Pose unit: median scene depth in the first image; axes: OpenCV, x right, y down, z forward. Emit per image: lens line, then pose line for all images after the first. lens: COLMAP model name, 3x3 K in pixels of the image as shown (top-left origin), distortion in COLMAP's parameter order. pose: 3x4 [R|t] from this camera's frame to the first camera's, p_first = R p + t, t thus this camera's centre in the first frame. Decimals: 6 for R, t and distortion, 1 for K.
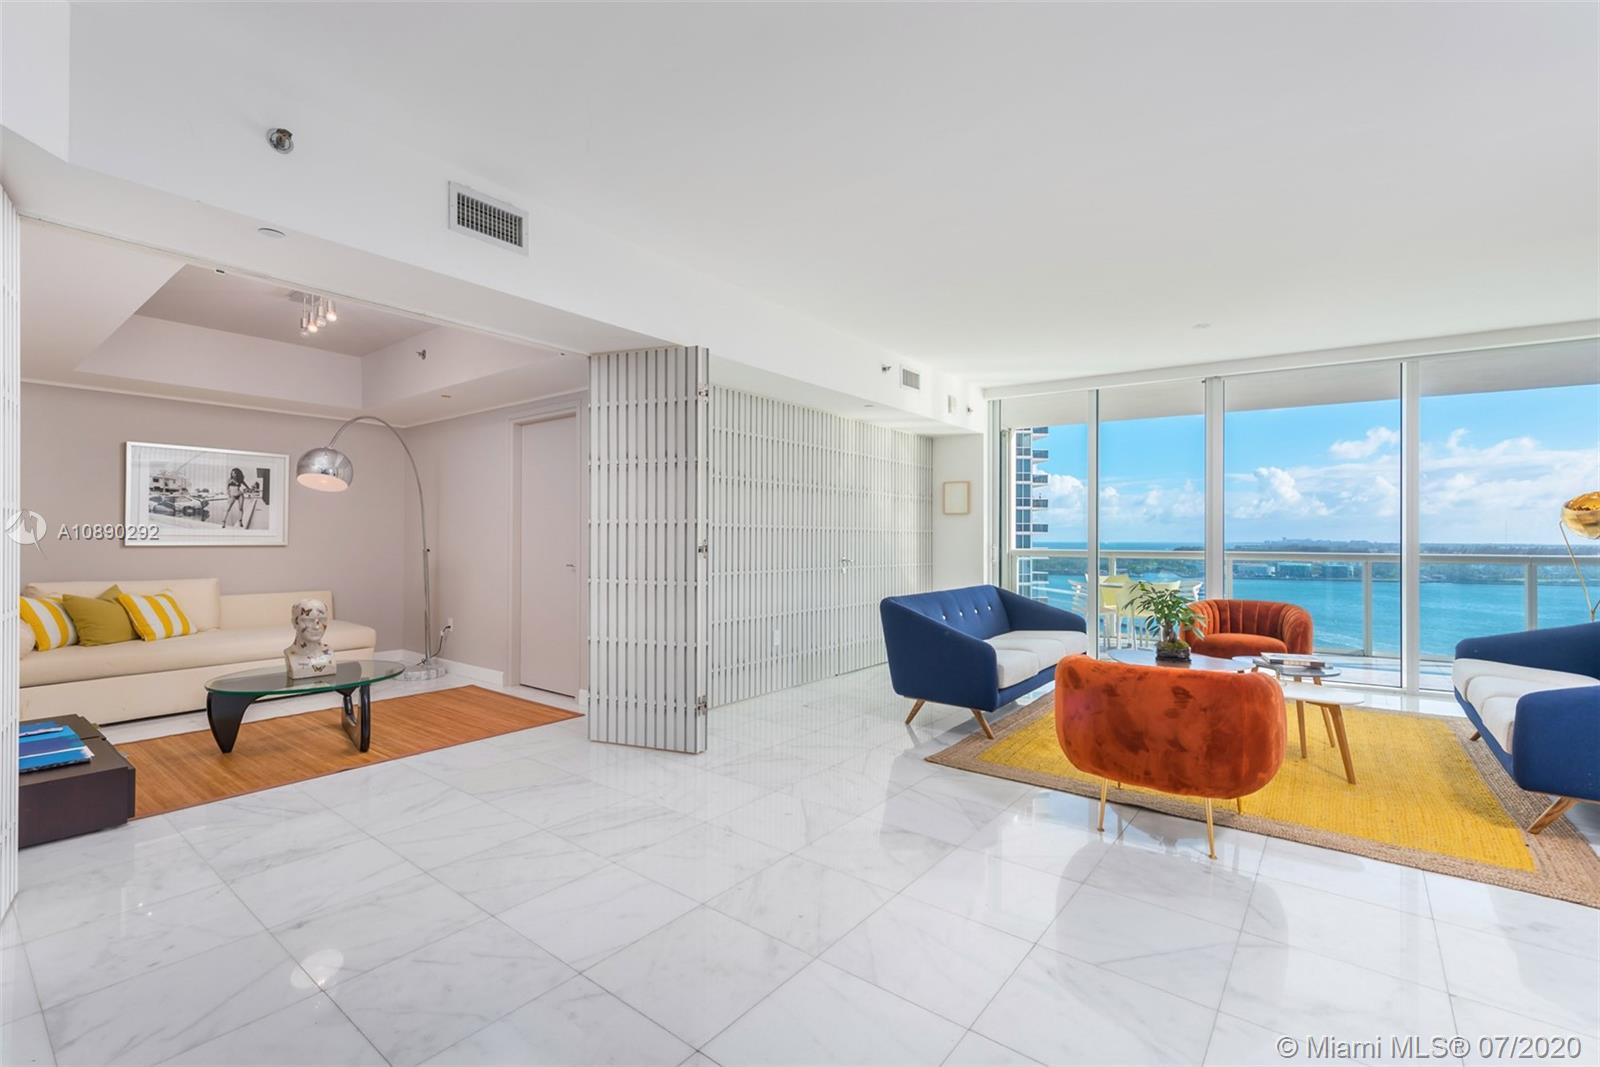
lens RADIAL K [[706.7, 0, 800.0], [0, 706.7, 533.5], [0, 0, 1]] dist [0.004622, 0.000177]
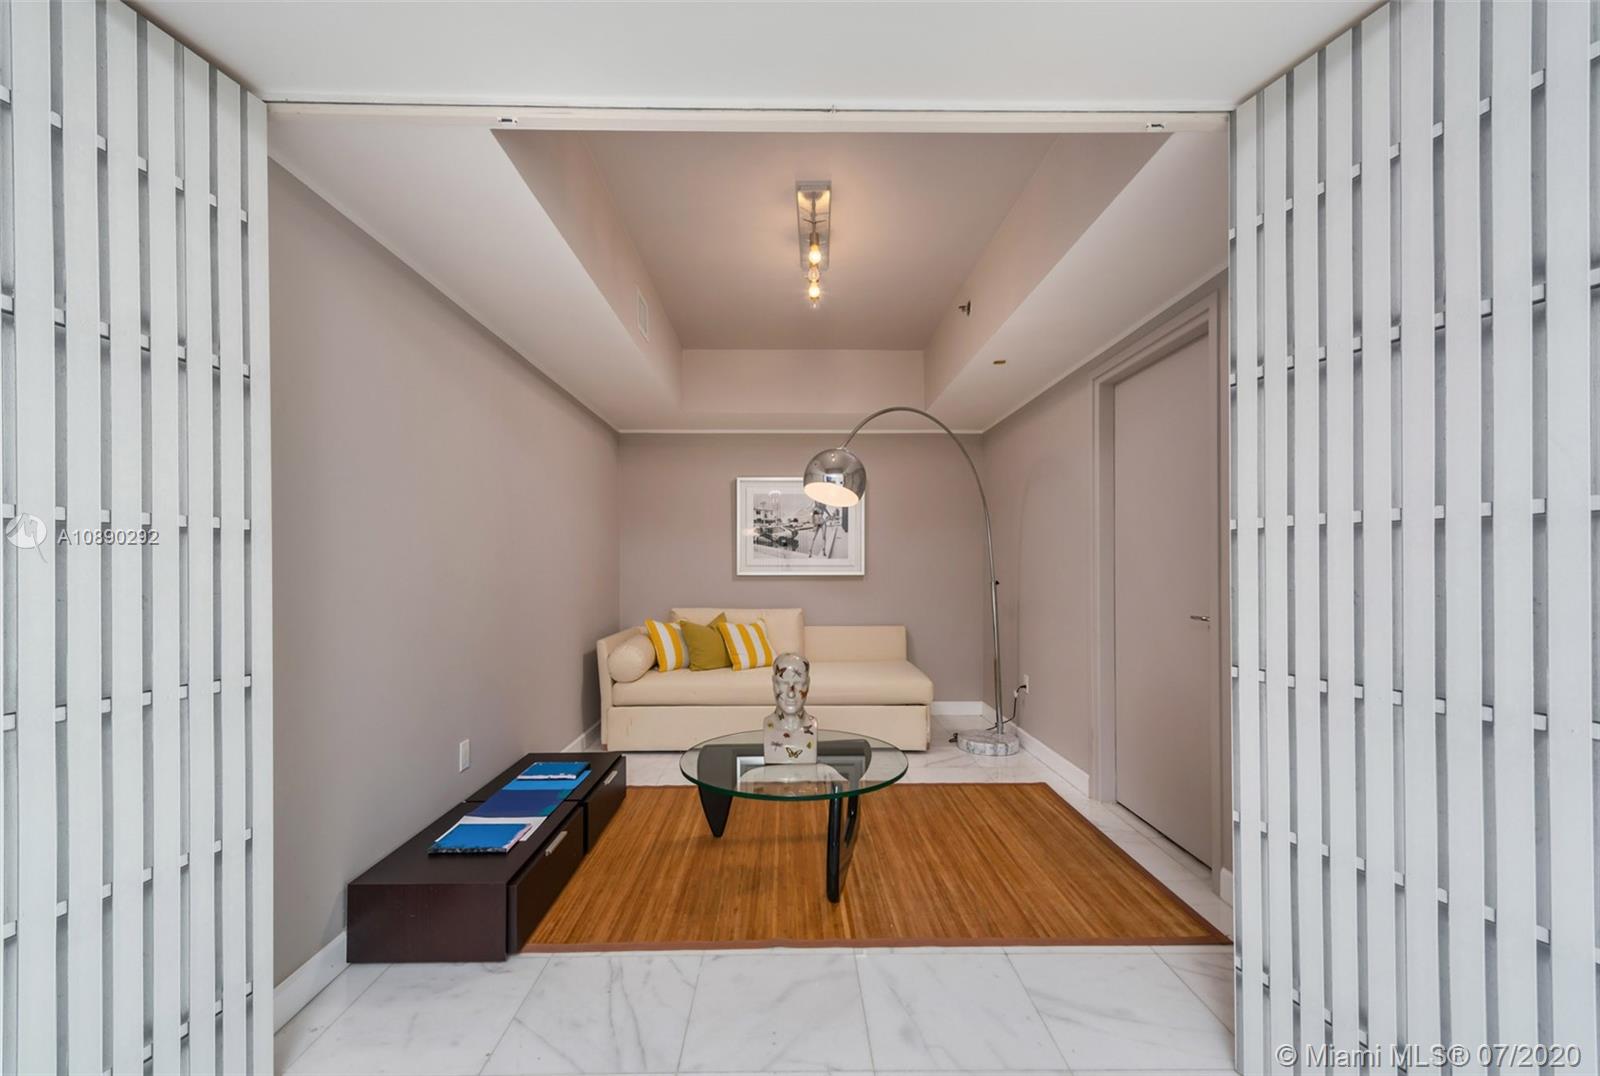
lens RADIAL K [[652.6, 0, 799.2], [0, 652.6, 563.6], [0, 0, 1]] dist [0.013930, -0.000110]
pose [[0.627194, -0.007759, -0.778824, -0.124823], [0.010447, 0.999944, -0.001549, 0.001970], [0.778793, -0.007165, 0.627240, 0.442001]]
